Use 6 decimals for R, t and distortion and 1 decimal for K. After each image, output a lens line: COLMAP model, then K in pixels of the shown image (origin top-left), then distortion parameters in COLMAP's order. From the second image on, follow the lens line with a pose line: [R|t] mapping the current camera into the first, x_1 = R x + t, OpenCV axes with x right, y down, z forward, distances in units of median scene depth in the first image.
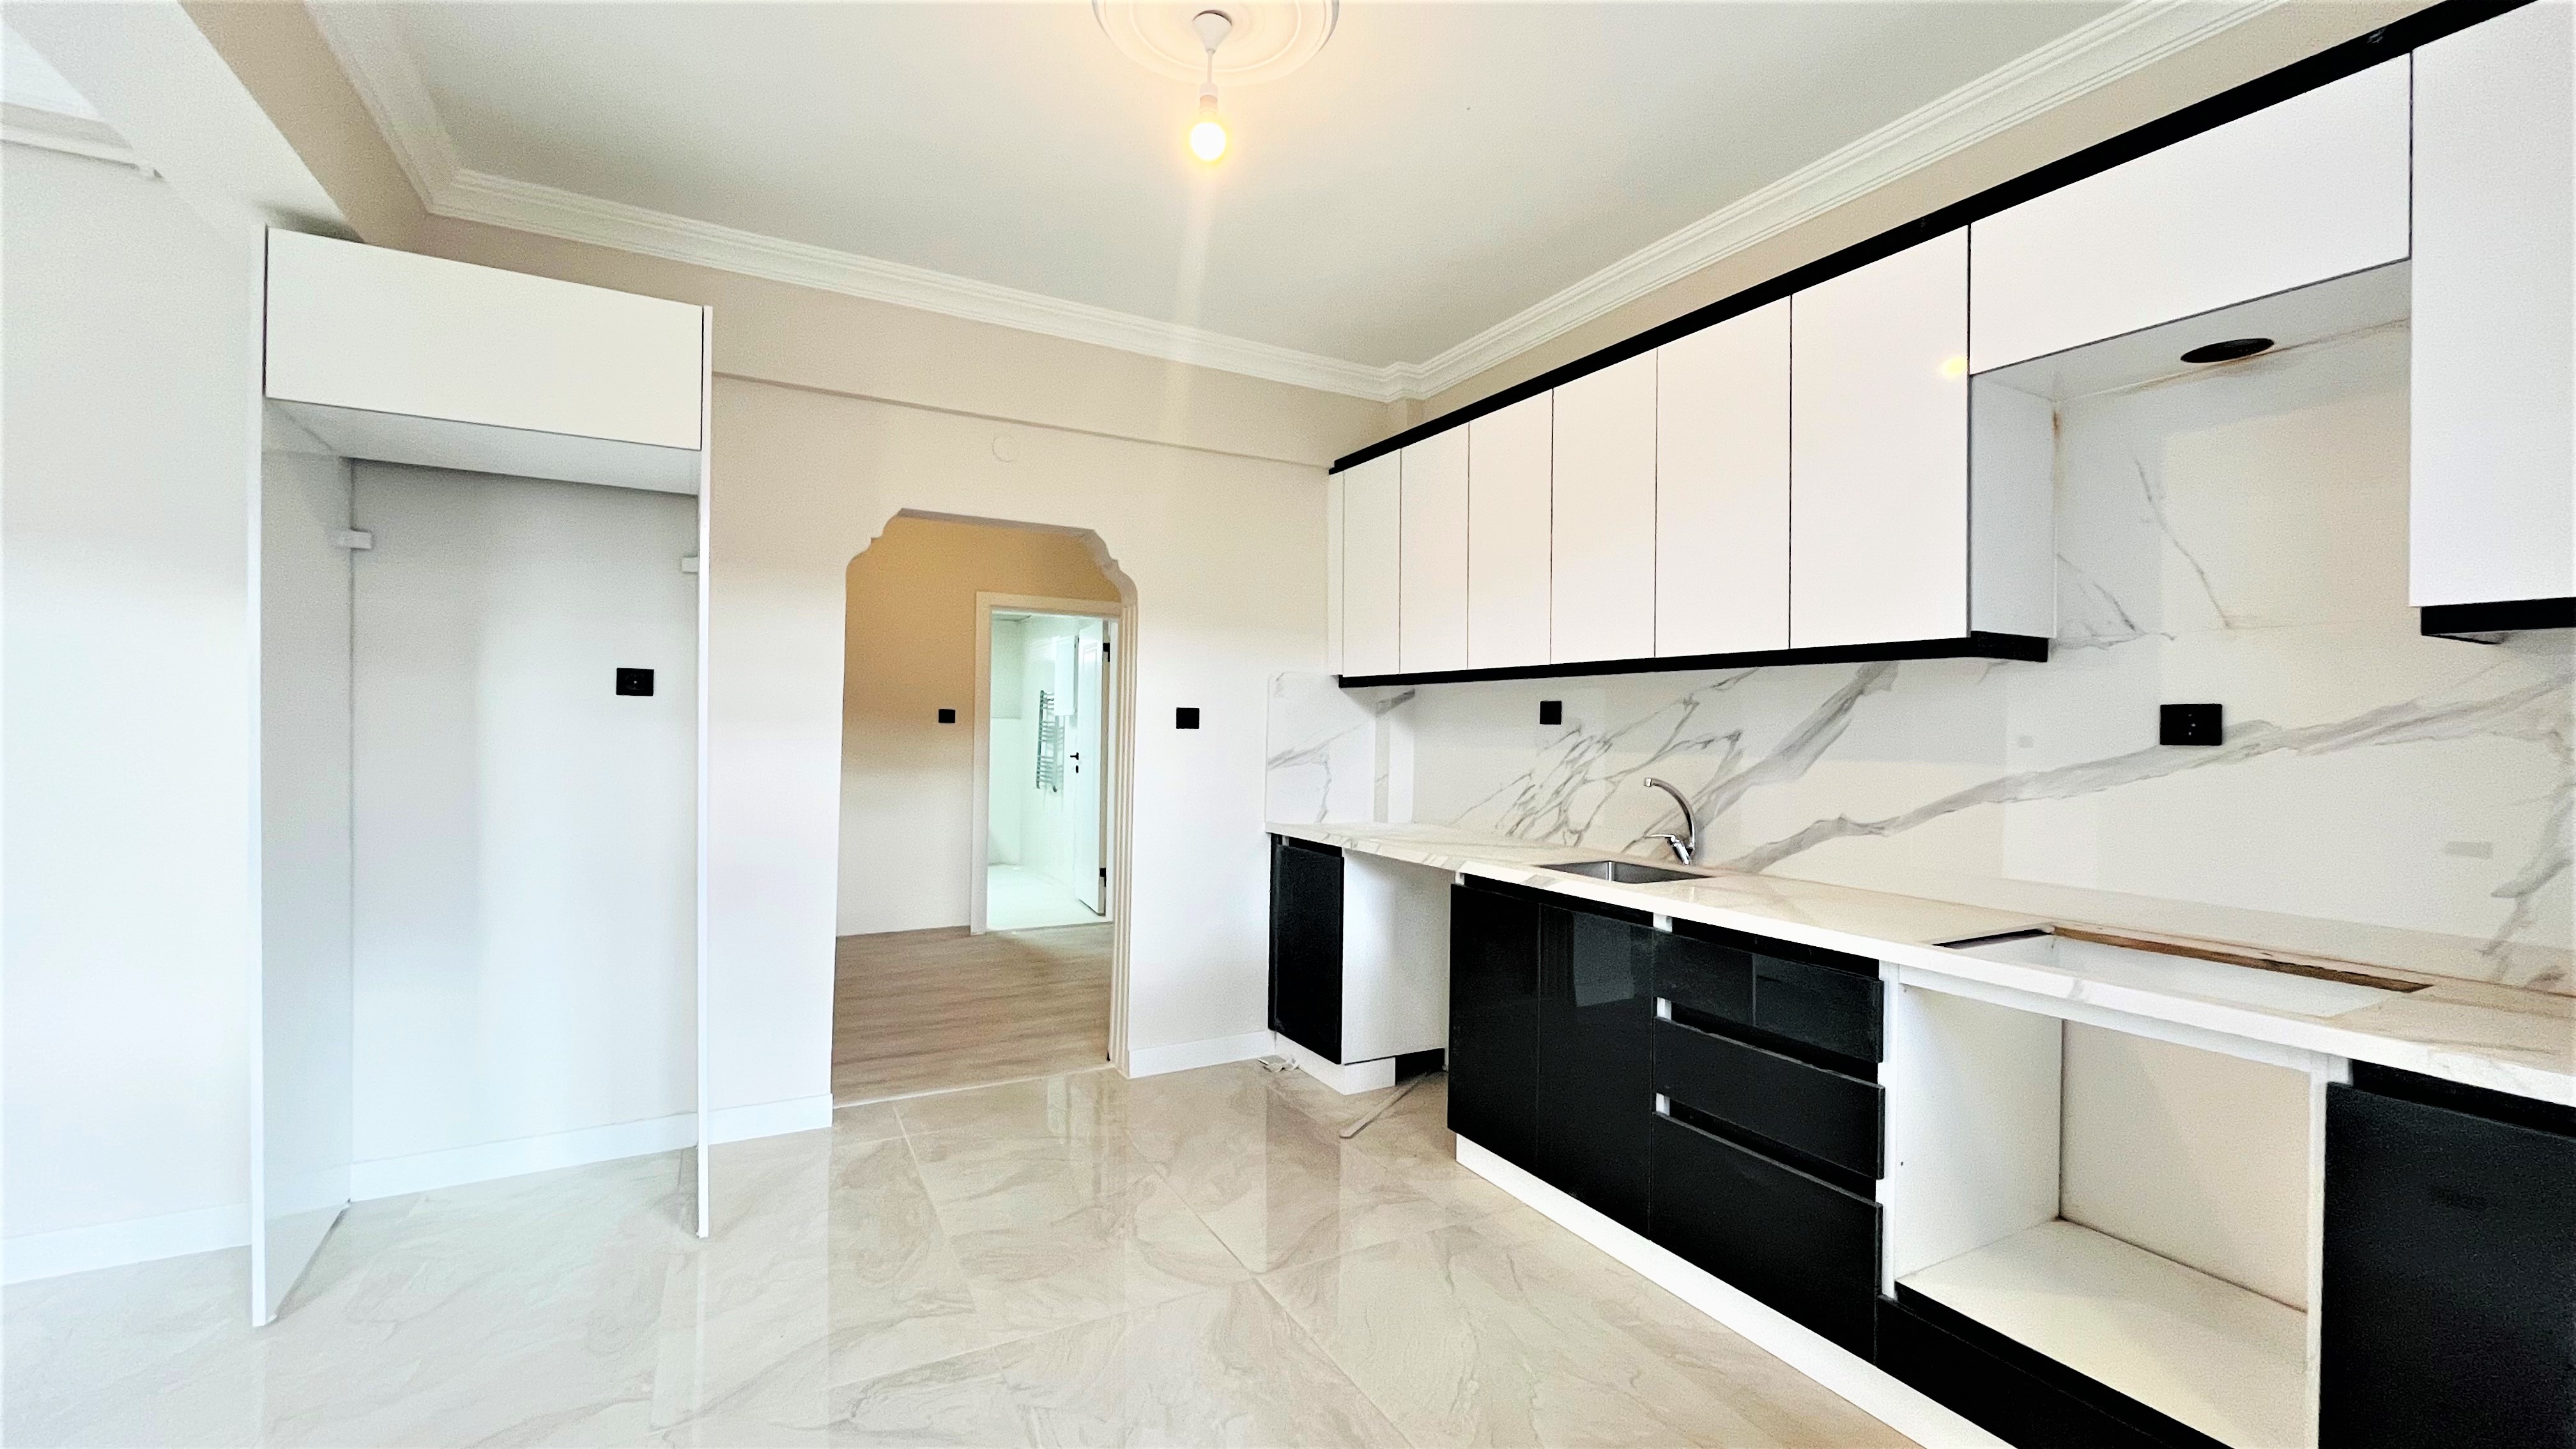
lens RADIAL K [[1051.9, 0, 1296.7], [0, 1051.9, 716.0], [0, 0, 1]] dist [0.000368, 0.000125]
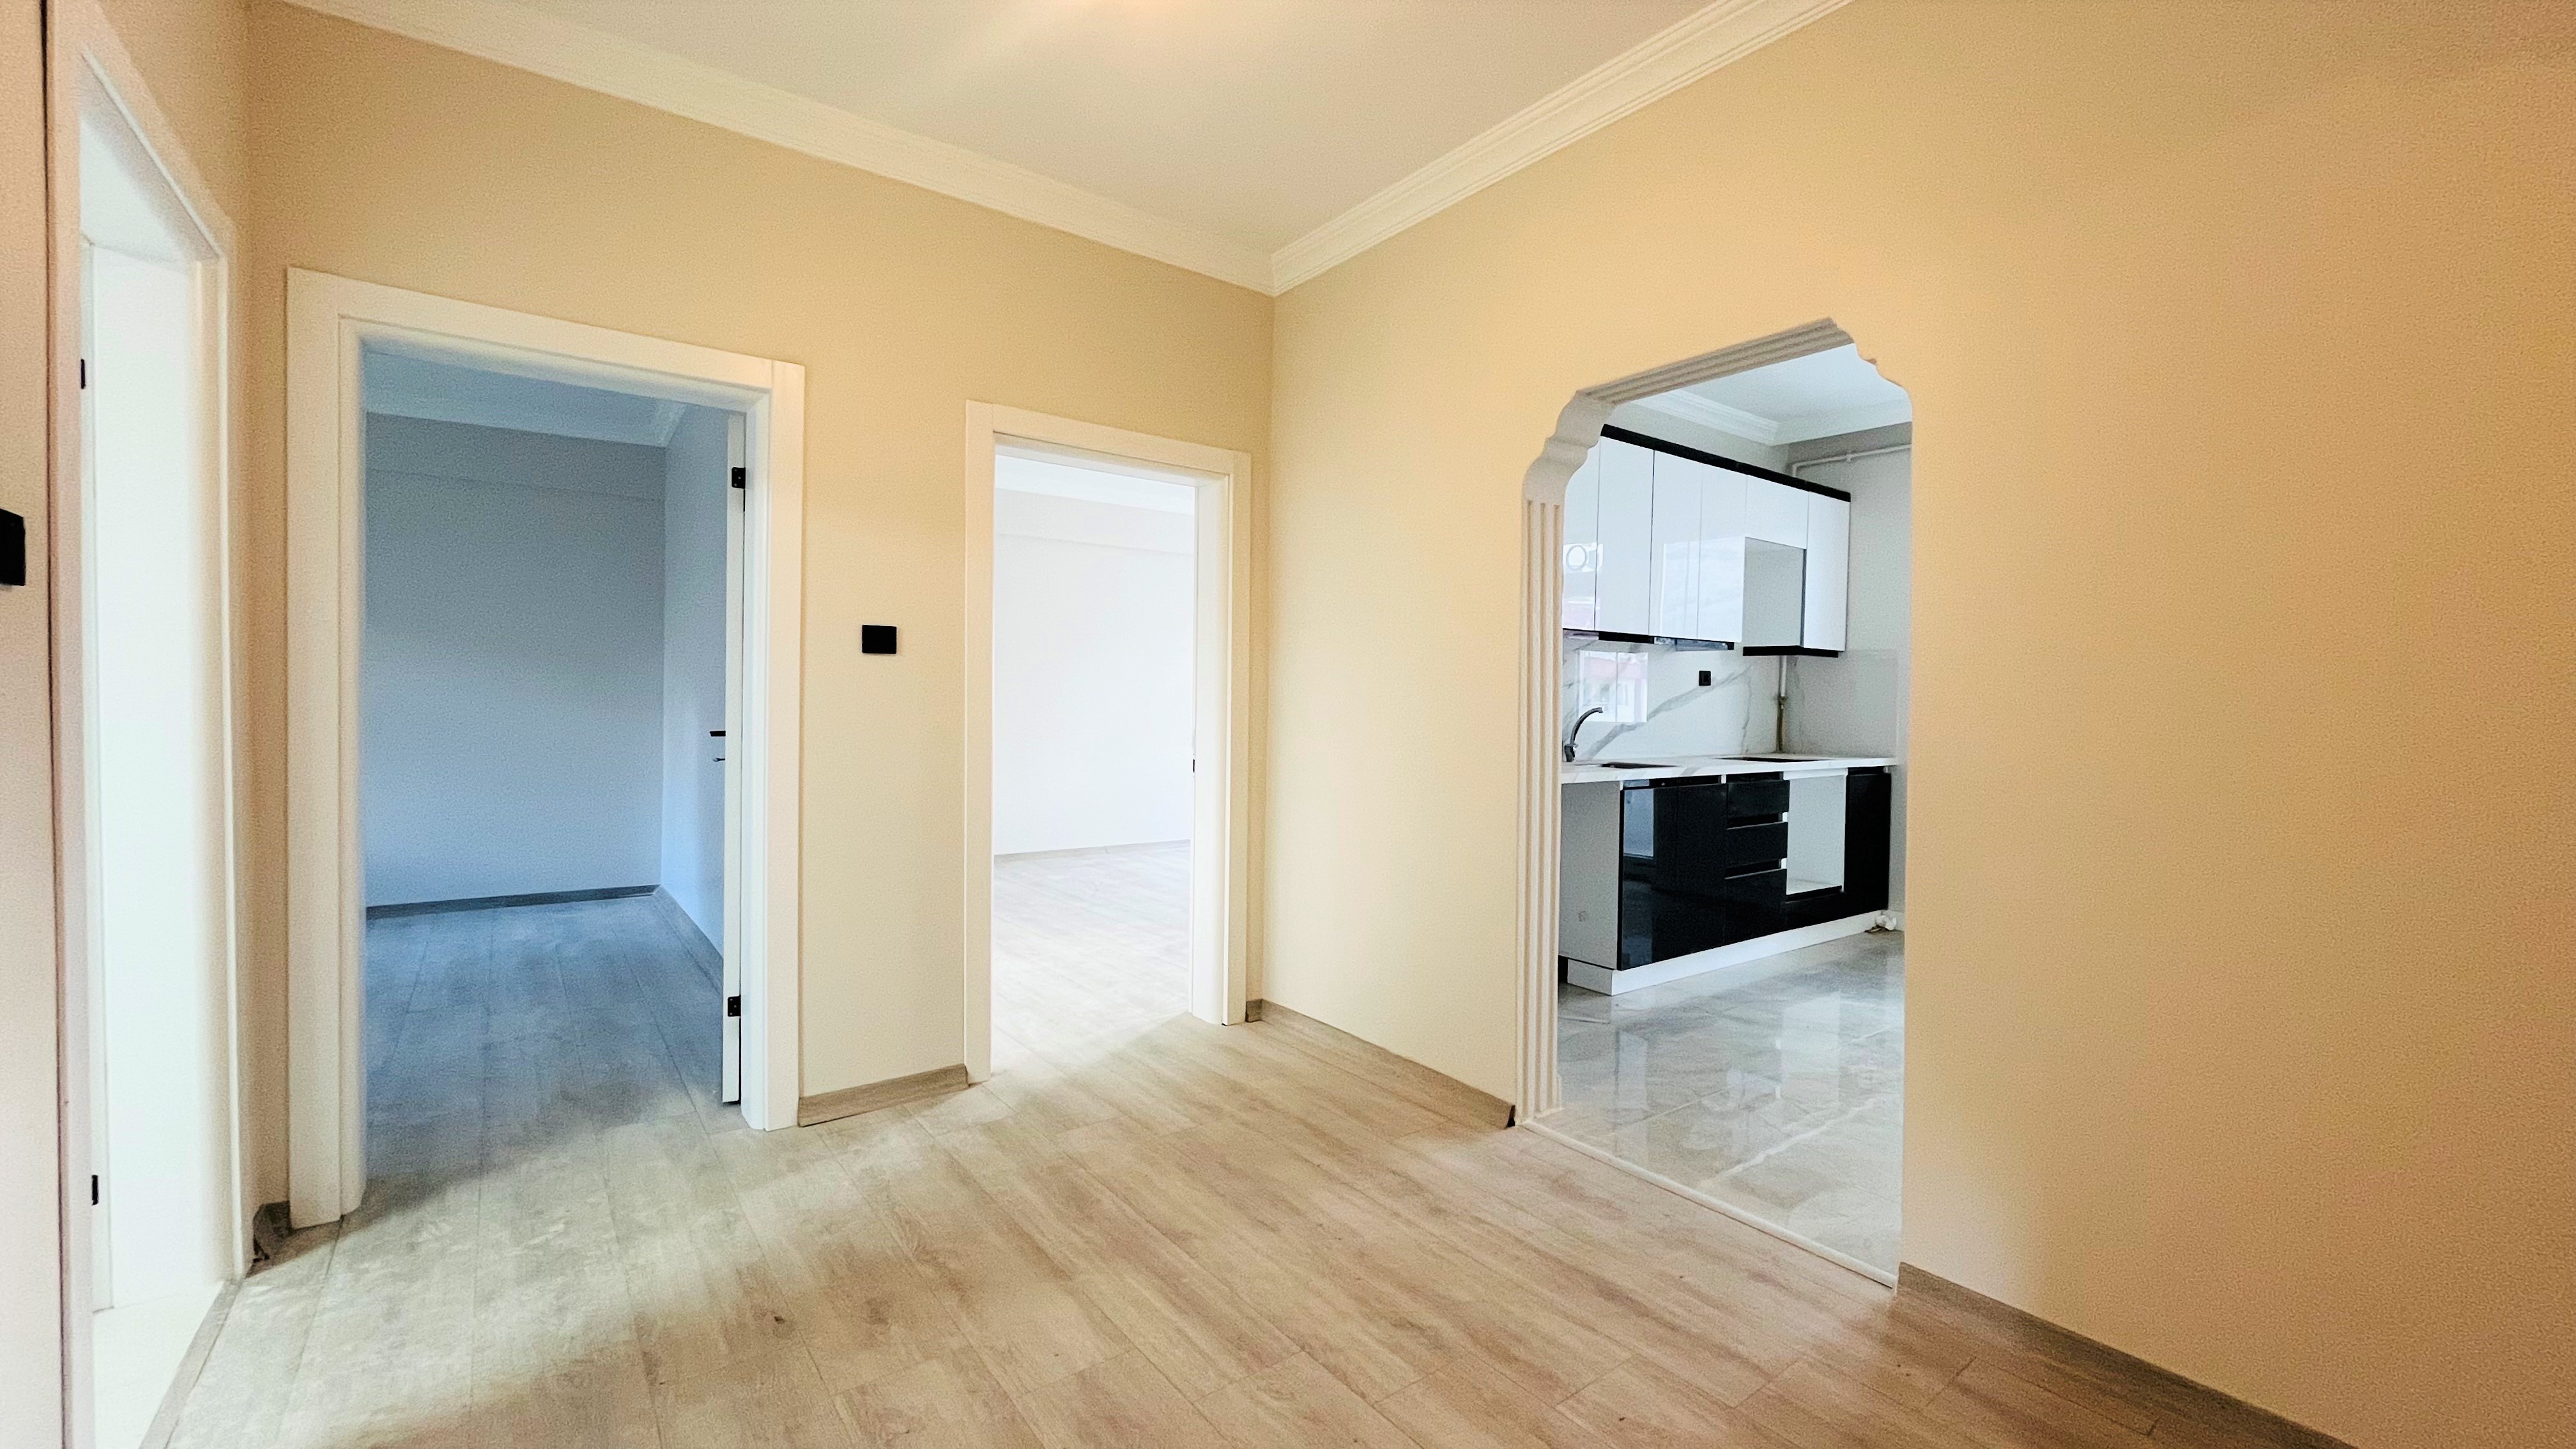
lens RADIAL K [[1030.5, 0, 1288.0], [0, 1030.5, 724.5], [0, 0, 1]] dist [0.000498, 0.000040]
pose [[-0.144736, -0.030094, 0.989012, -1.133456], [-0.020608, 0.999412, 0.027394, 0.053228], [-0.989256, -0.016417, -0.145272, 1.693936]]
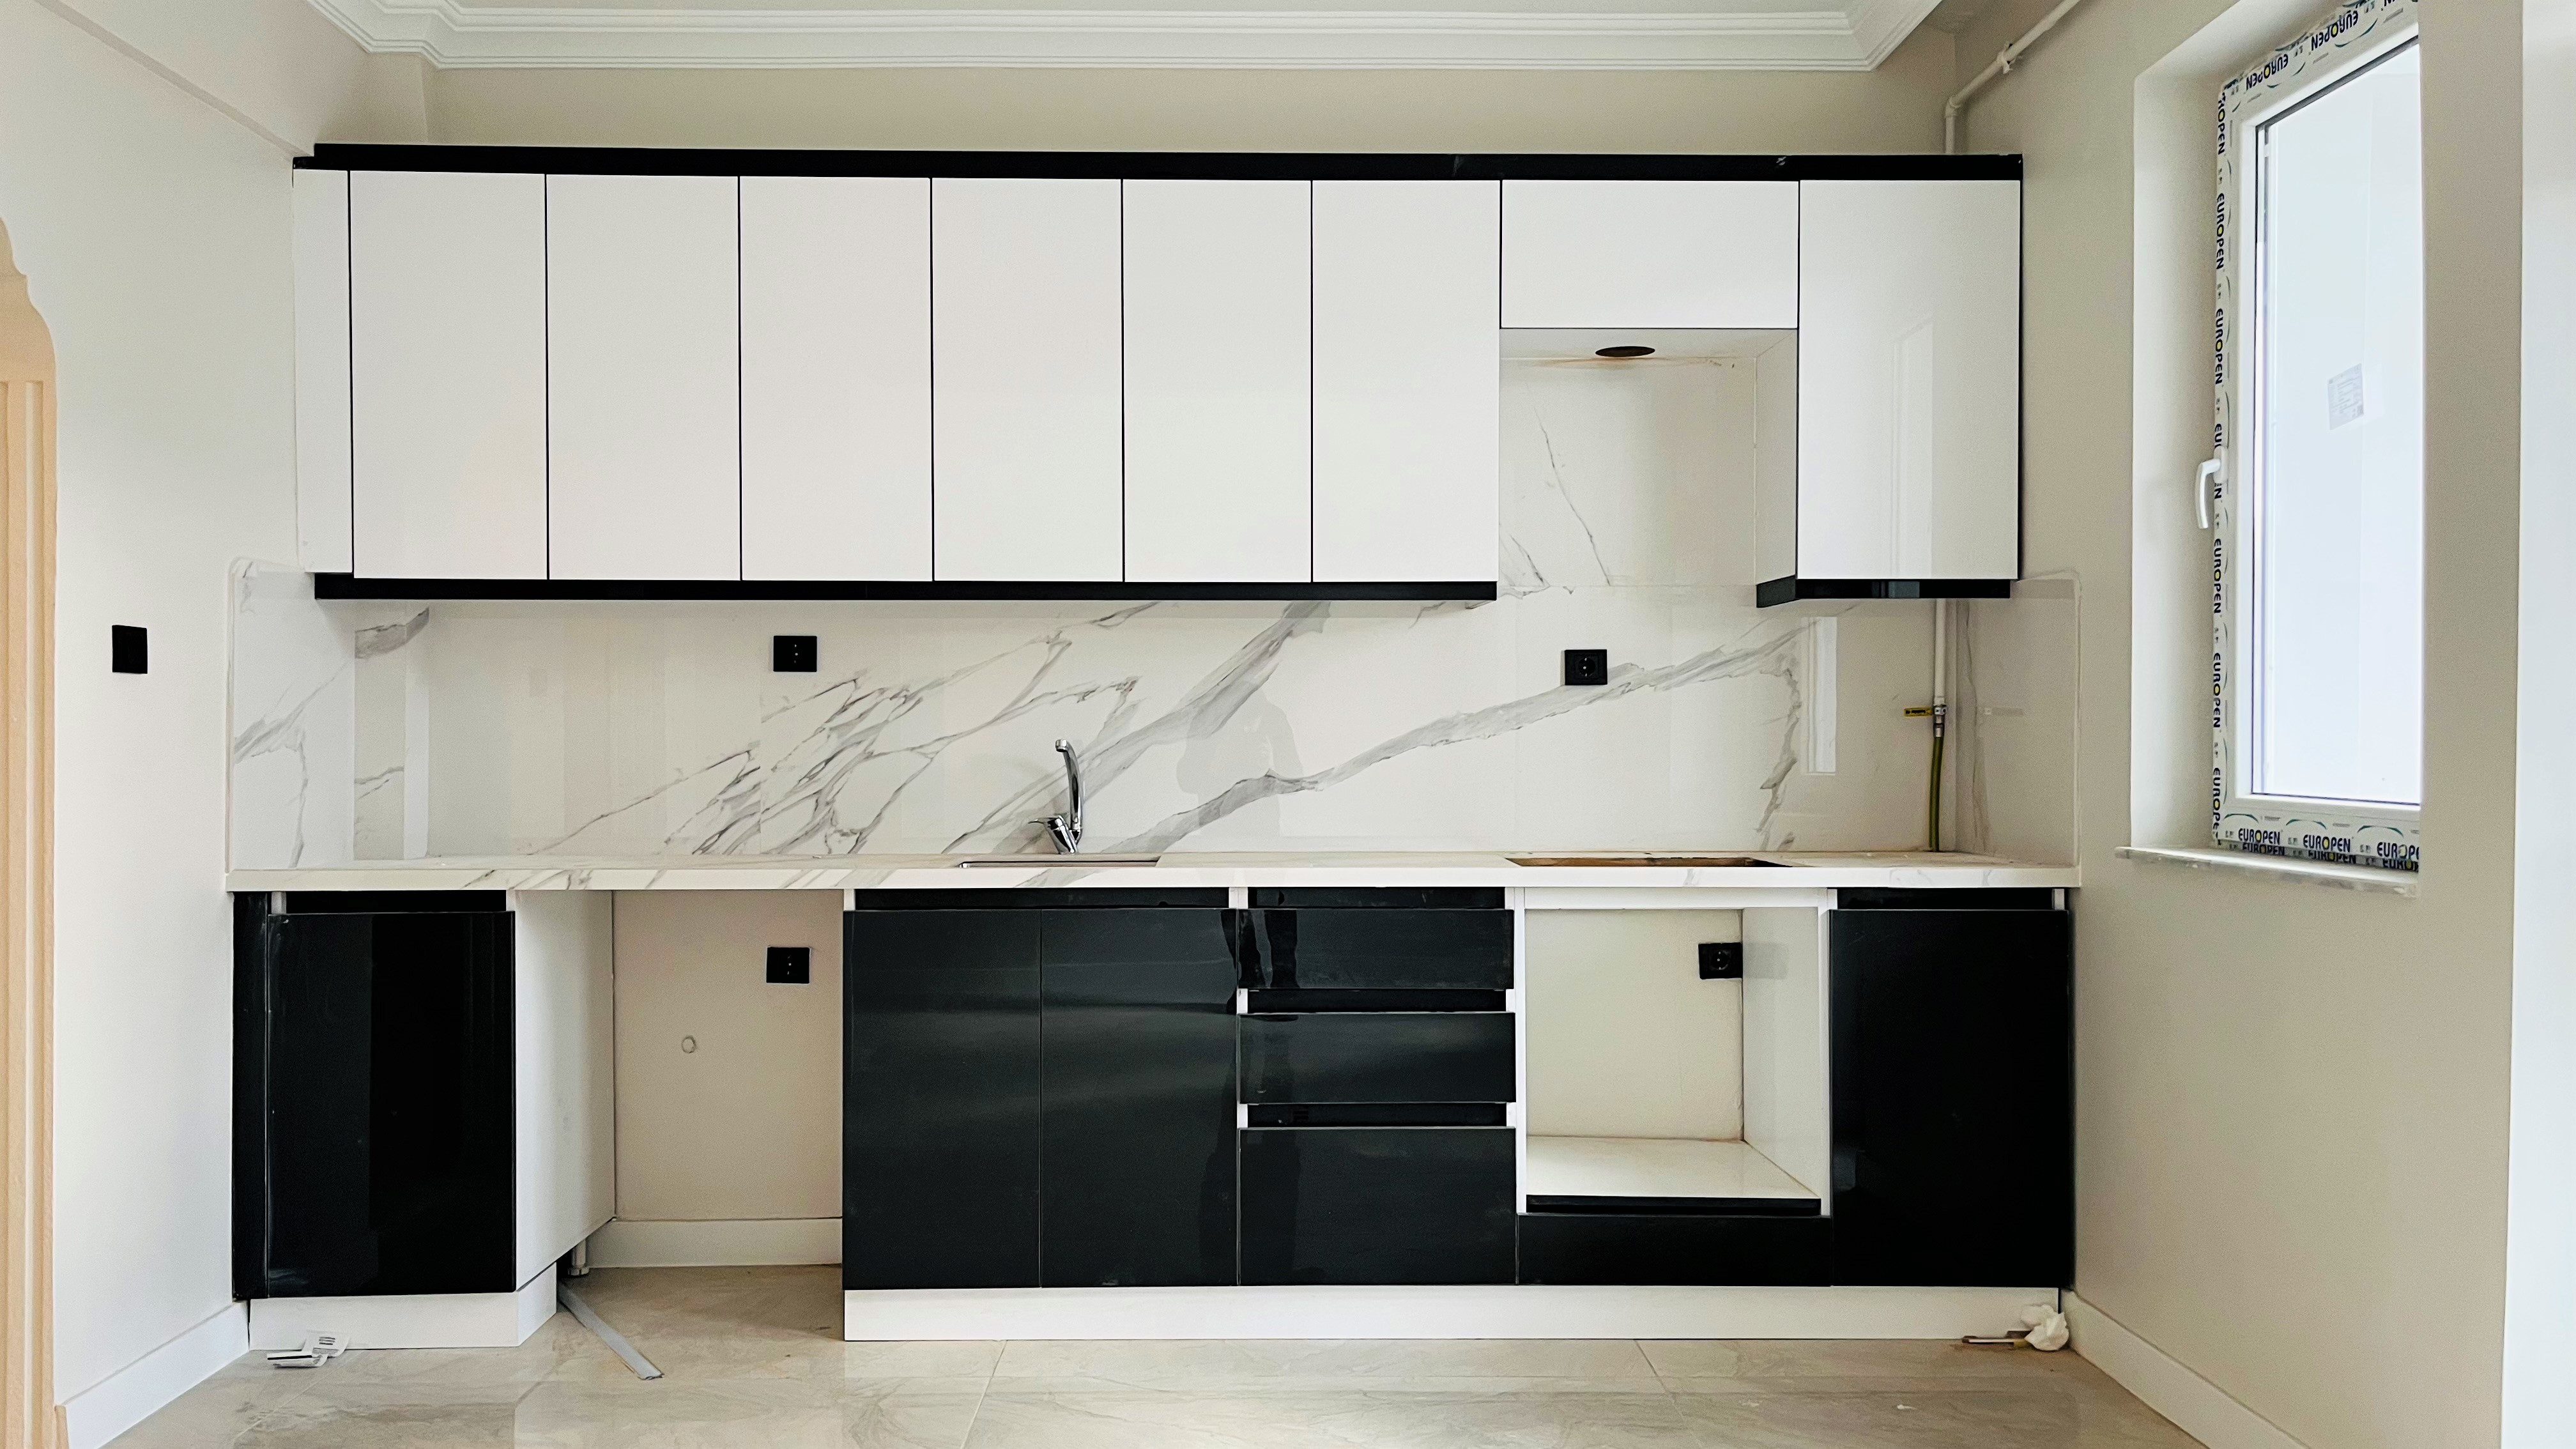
lens RADIAL K [[1893.6, 0, 1288.0], [0, 1893.6, 724.5], [0, 0, 1]] dist [0.065601, -0.000901]
pose [[0.462656, -0.005370, 0.886522, -0.800172], [0.001196, 0.999985, 0.005433, 0.041353], [-0.886537, -0.001454, 0.462655, 0.226583]]
